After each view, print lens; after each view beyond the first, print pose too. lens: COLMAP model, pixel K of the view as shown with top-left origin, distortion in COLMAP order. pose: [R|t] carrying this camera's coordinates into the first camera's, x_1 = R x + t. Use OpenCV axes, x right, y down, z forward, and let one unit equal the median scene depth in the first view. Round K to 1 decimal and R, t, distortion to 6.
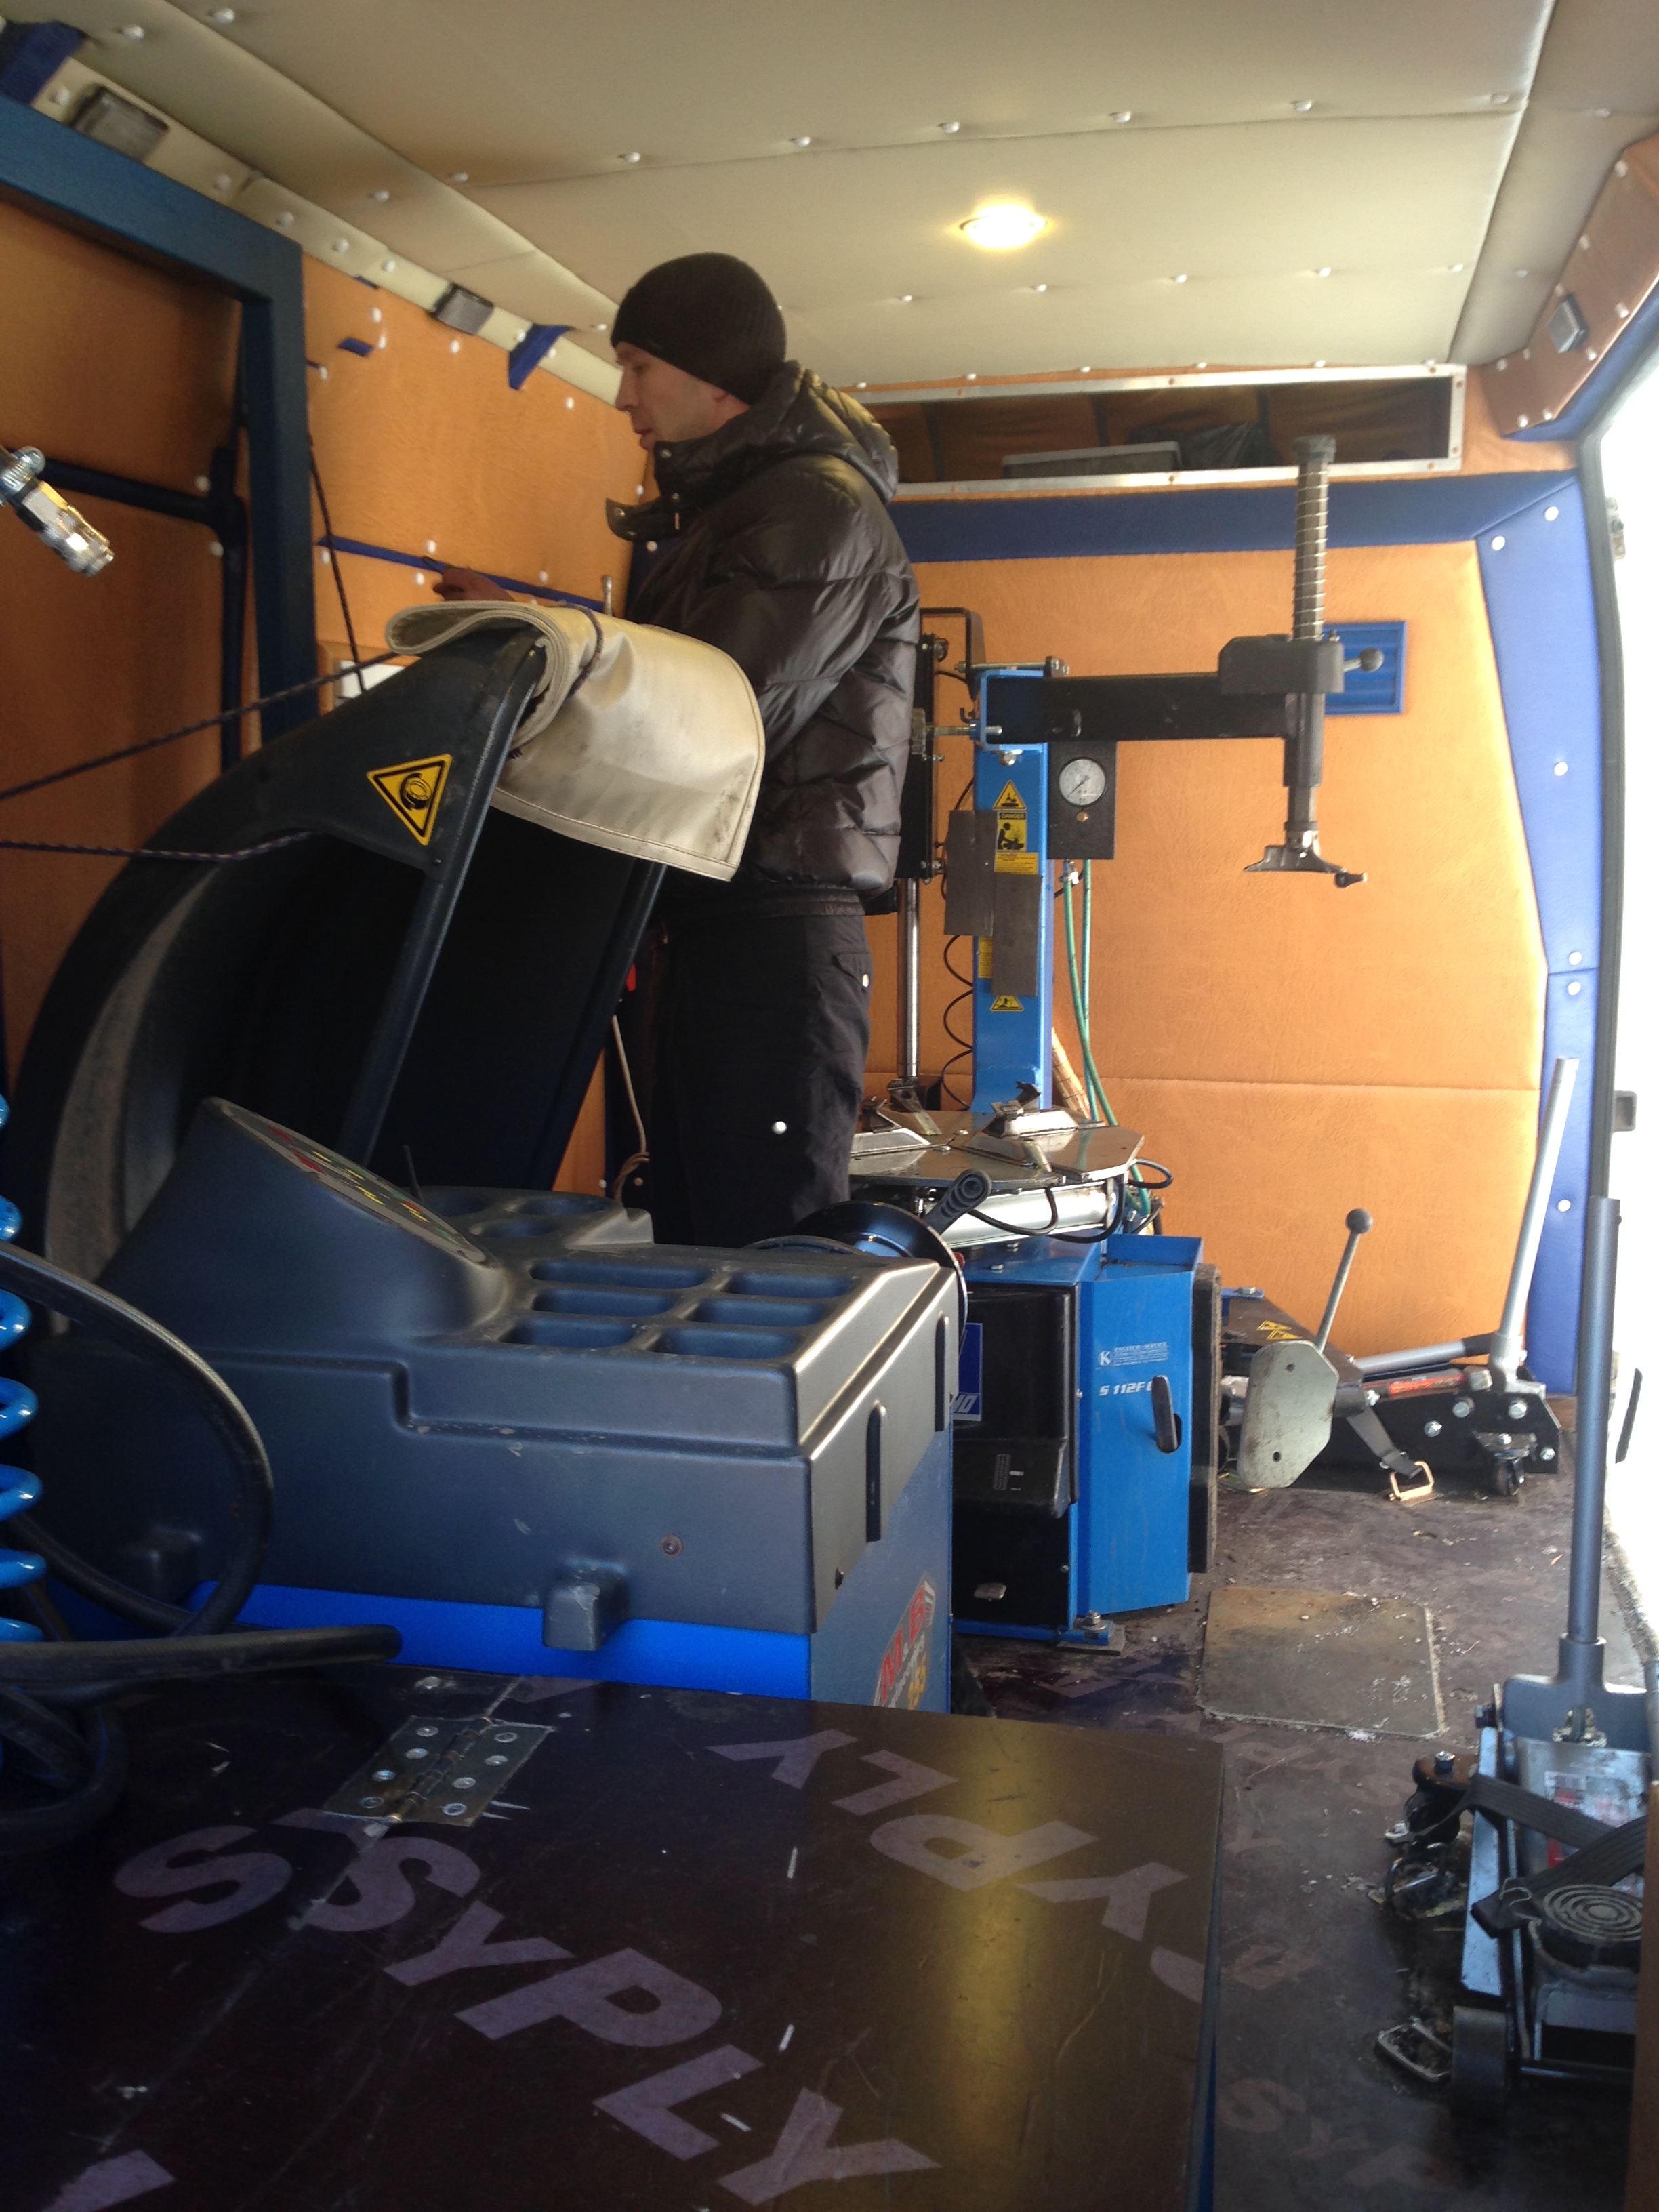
lens RADIAL K [[2035.7, 0, 829.5], [0, 2035.7, 1106.0], [0, 0, 1]] dist [0.120191, -0.162225]
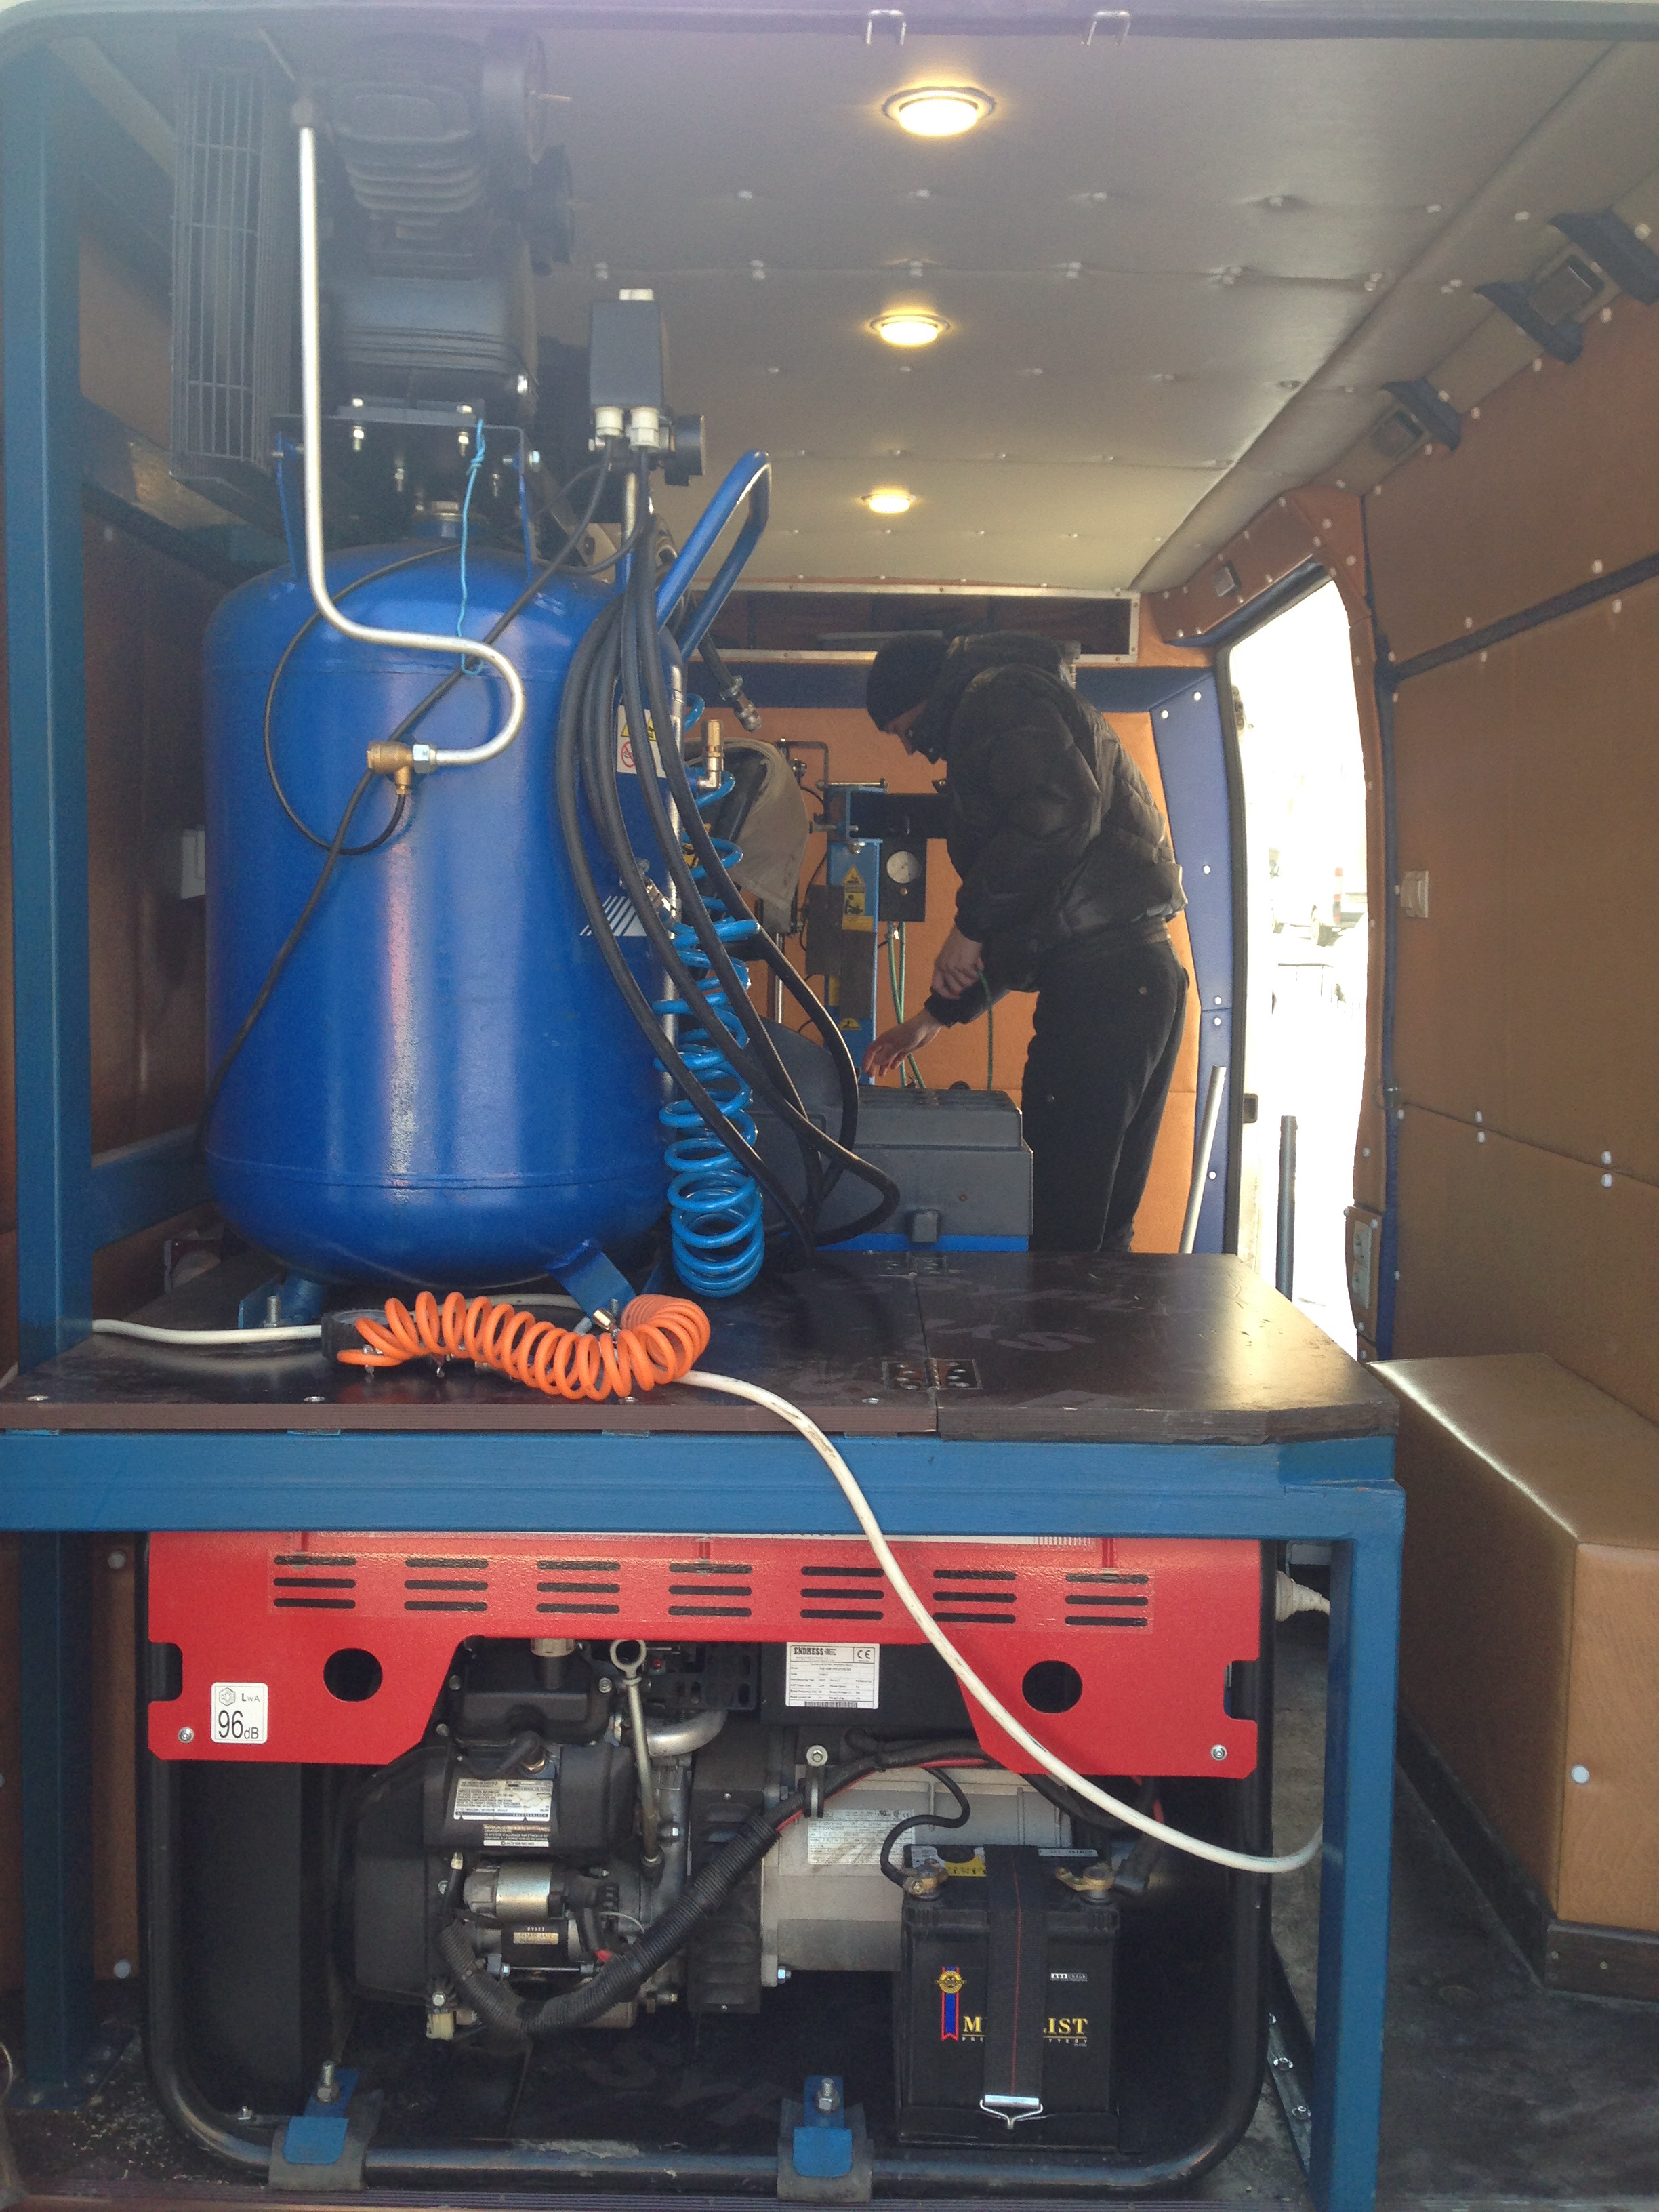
lens RADIAL K [[2035.7, 0, 829.5], [0, 2035.7, 1106.0], [0, 0, 1]] dist [0.120191, -0.162225]
pose [[0.975068, 0.000055, 0.221906, -0.234222], [0.012537, 0.998389, -0.055333, 0.082354], [-0.221552, 0.056736, 0.973497, -0.346935]]
